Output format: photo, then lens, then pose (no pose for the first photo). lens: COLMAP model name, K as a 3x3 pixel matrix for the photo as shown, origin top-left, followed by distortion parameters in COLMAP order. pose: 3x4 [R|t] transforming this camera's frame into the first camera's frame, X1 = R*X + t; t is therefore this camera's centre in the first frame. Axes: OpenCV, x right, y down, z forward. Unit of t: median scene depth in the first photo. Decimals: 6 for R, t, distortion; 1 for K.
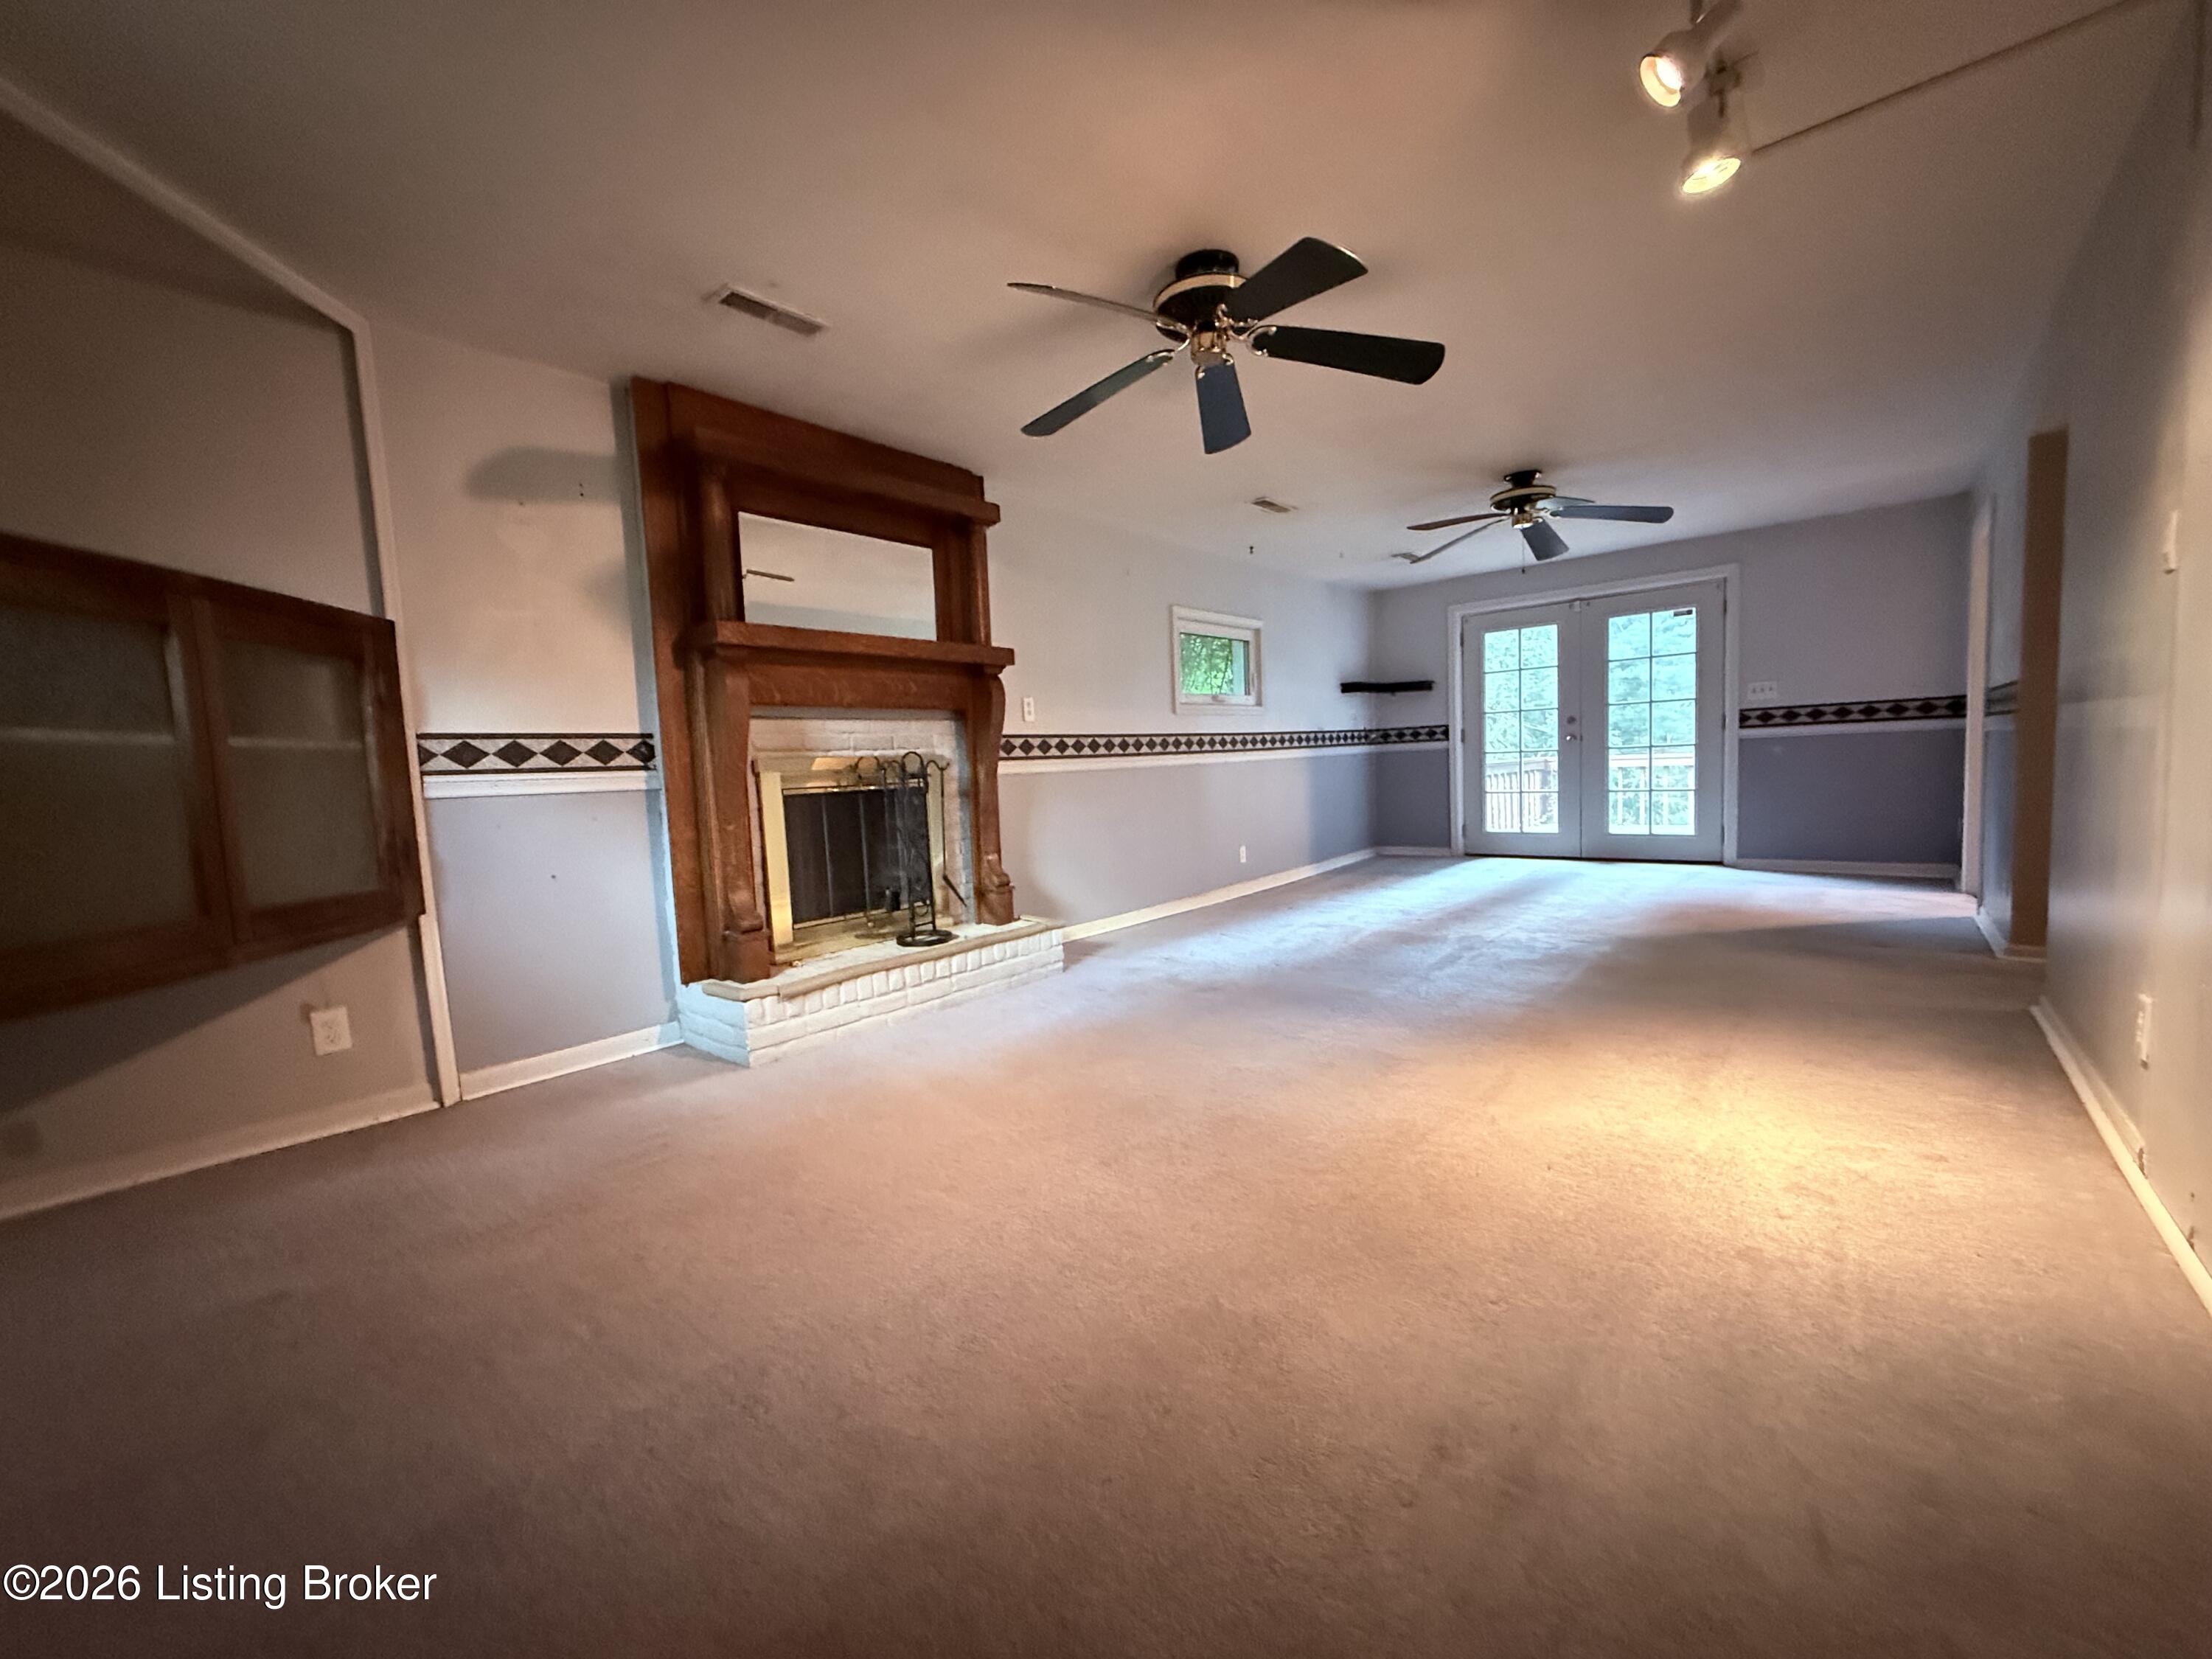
lens RADIAL K [[882.2, 0, 1106.0], [0, 882.2, 829.5], [0, 0, 1]] dist [0.001301, 0.000001]
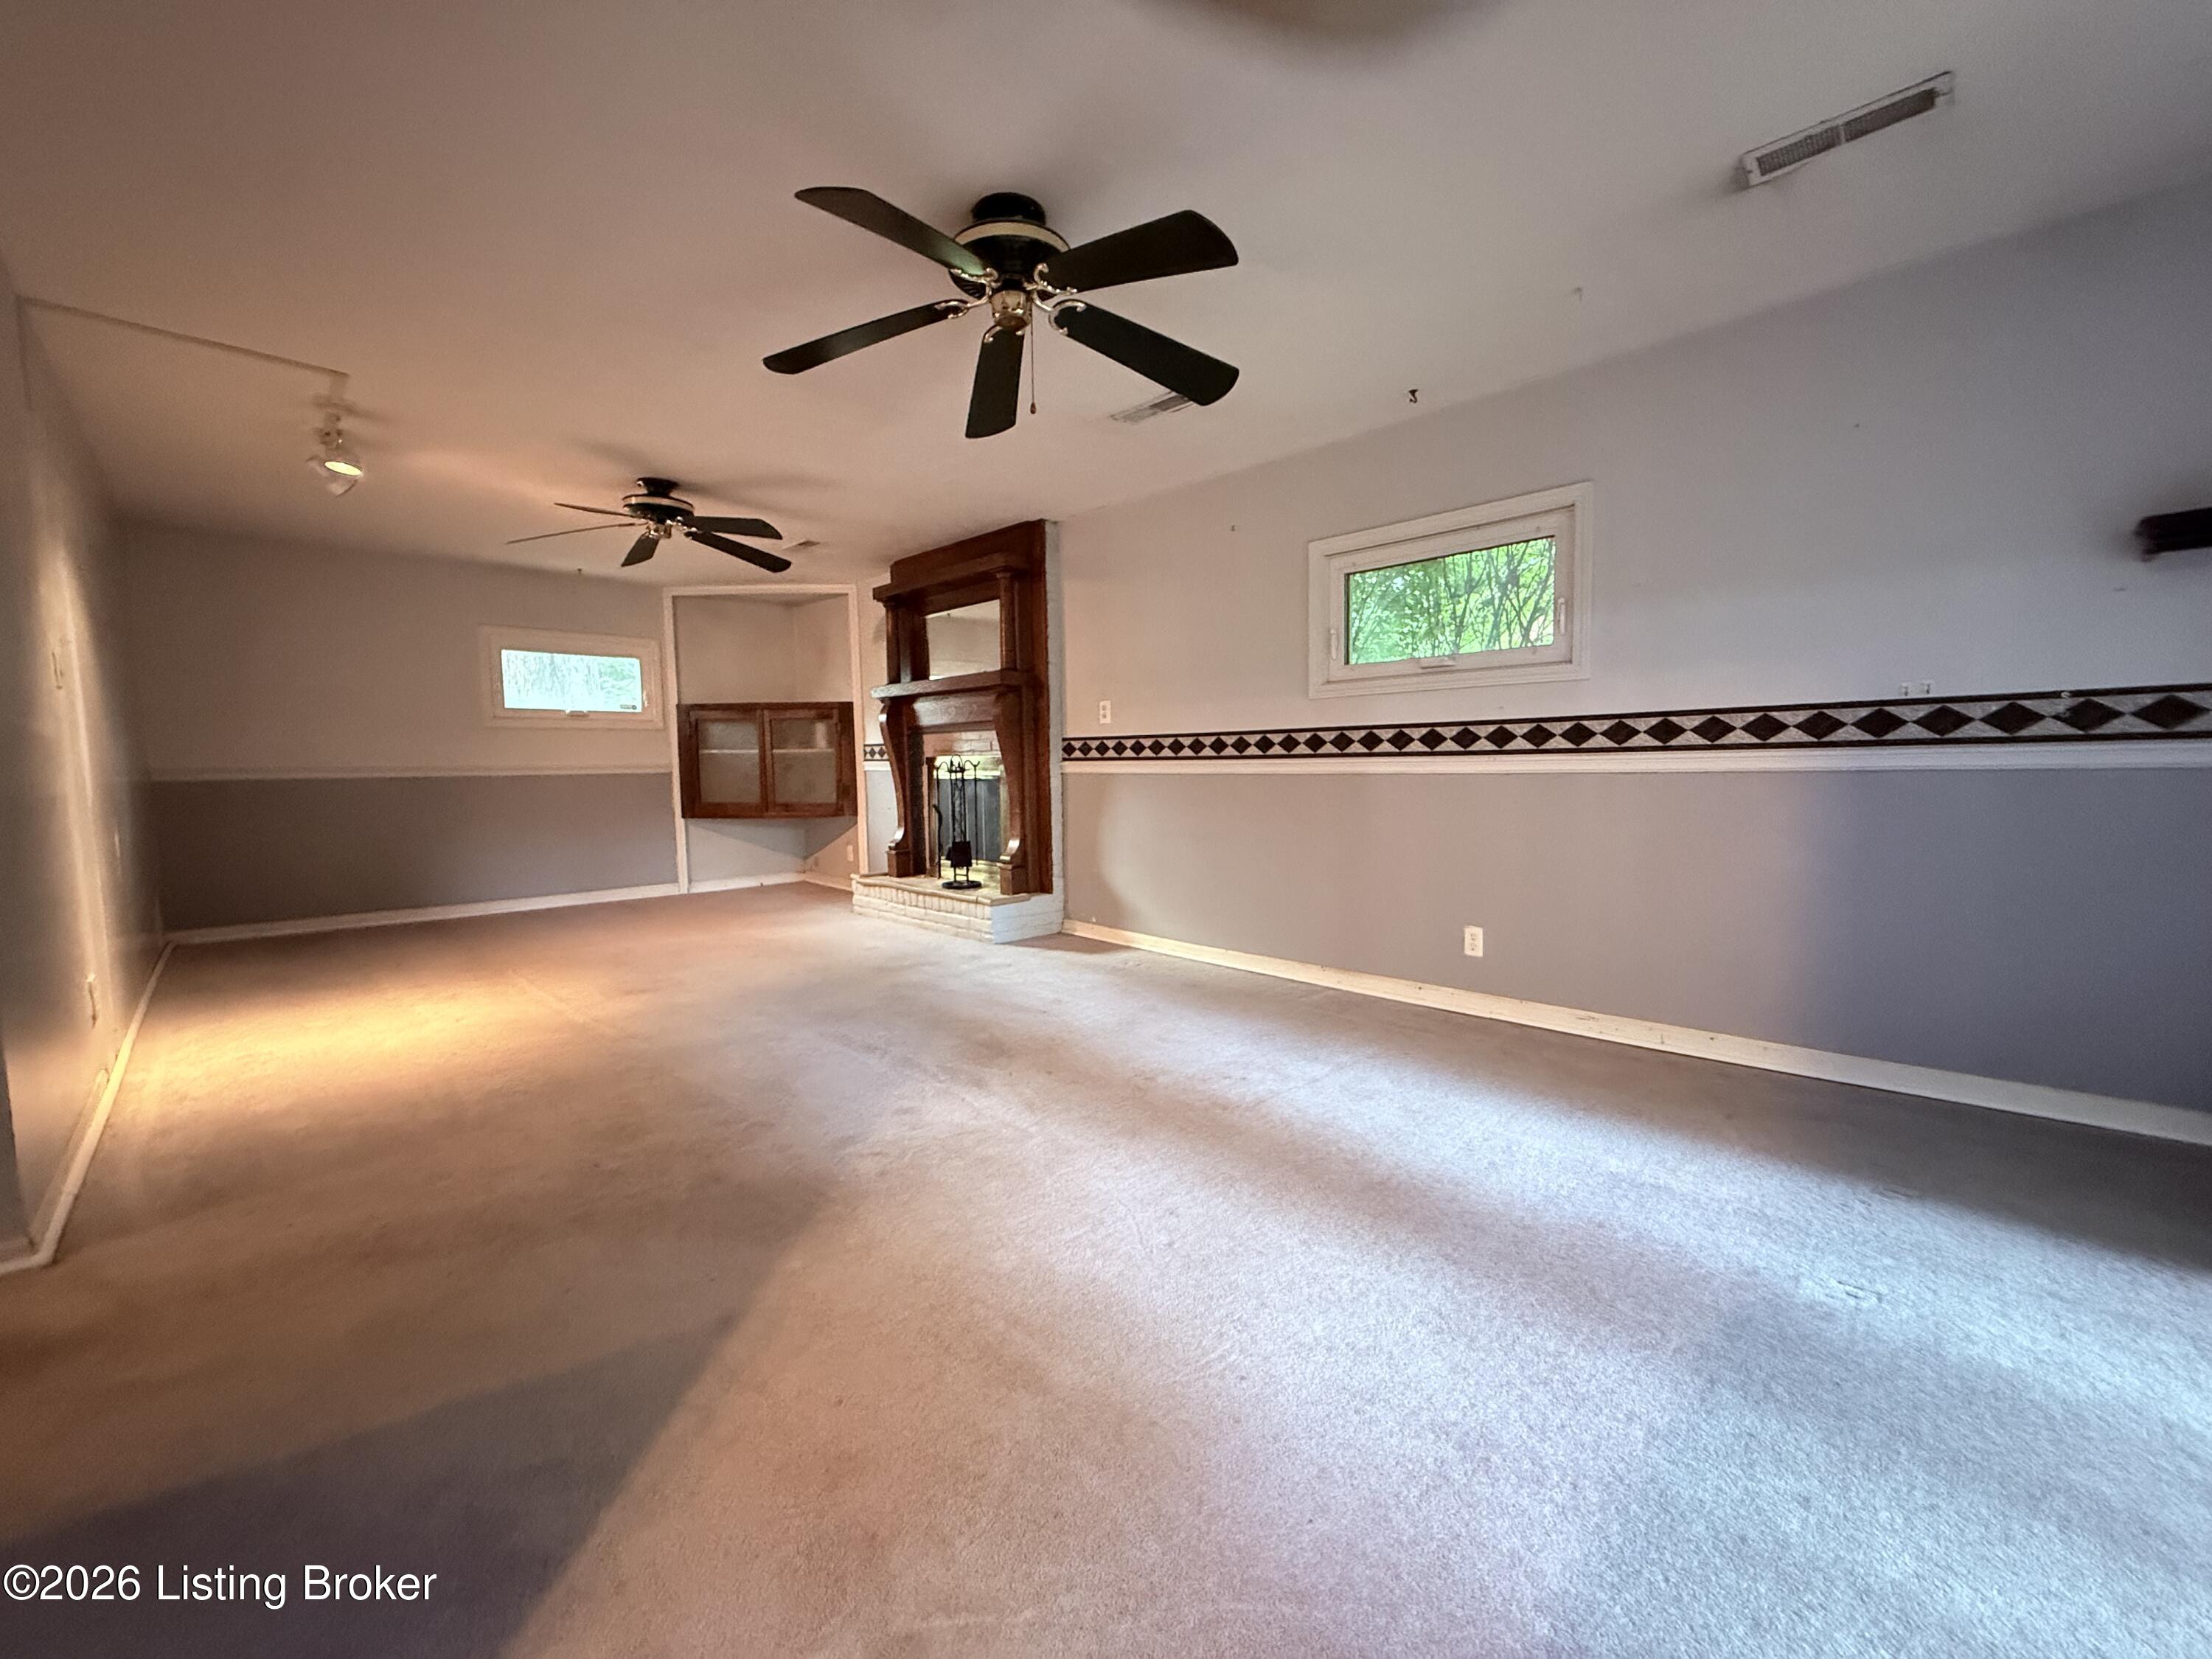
lens RADIAL K [[829.9, 0, 1106.0], [0, 829.9, 829.5], [0, 0, 1]] dist [0.091440, 0.000038]
pose [[-0.068580, 0.112845, -0.991243, 0.835393], [-0.069075, 0.990661, 0.117557, -0.105526], [0.995251, 0.076532, -0.060145, 0.984195]]
